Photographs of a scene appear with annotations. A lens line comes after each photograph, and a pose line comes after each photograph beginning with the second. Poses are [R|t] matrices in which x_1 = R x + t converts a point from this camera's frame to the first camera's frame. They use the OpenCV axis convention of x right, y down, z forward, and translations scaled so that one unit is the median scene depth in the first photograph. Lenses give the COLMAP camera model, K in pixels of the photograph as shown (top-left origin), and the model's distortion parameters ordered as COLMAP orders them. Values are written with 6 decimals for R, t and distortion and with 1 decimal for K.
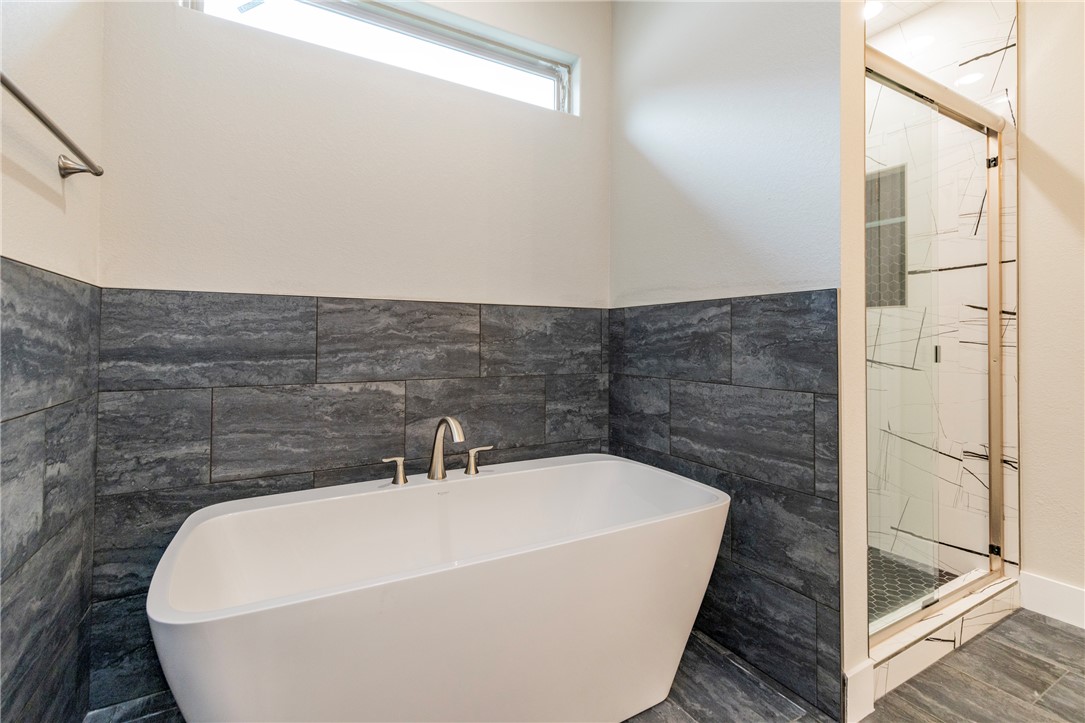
lens RADIAL K [[491.6, 0, 551.2], [0, 491.6, 361.8], [0, 0, 1]] dist [0.007098, -0.000860]
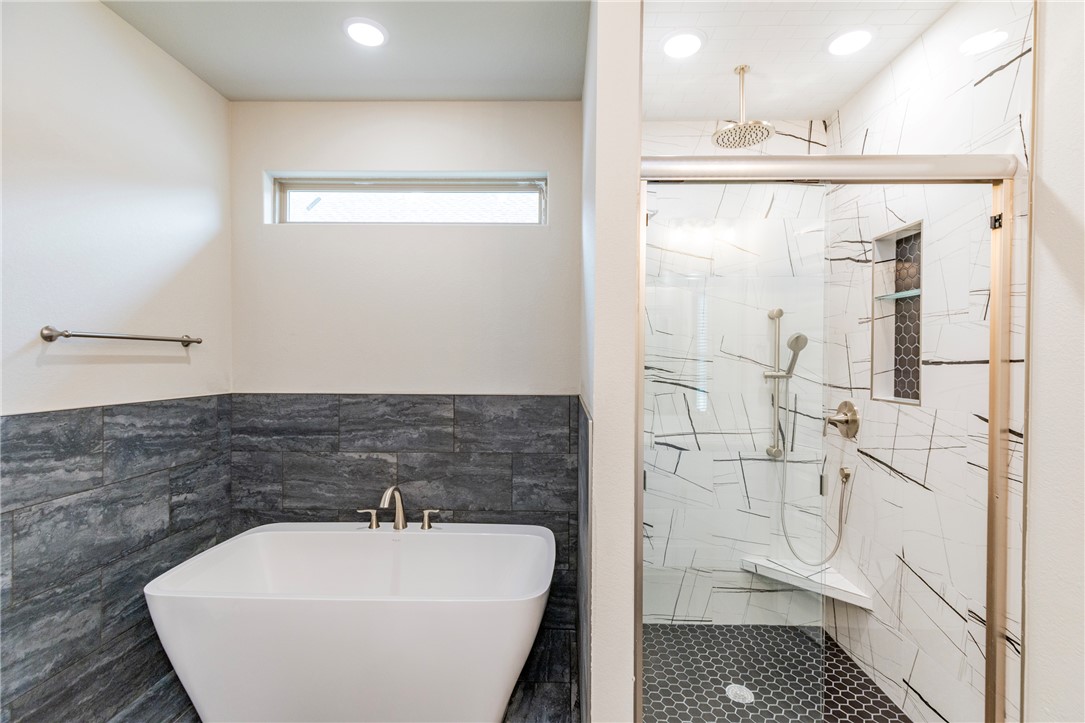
lens RADIAL K [[485.2, 0, 559.6], [0, 485.2, 395.5], [0, 0, 1]] dist [0.008293, 0.000078]
pose [[0.859058, 0.035979, -0.510612, 0.751833], [-0.021983, 0.999200, 0.033421, -0.169330], [0.511406, -0.017486, 0.859161, 0.068001]]
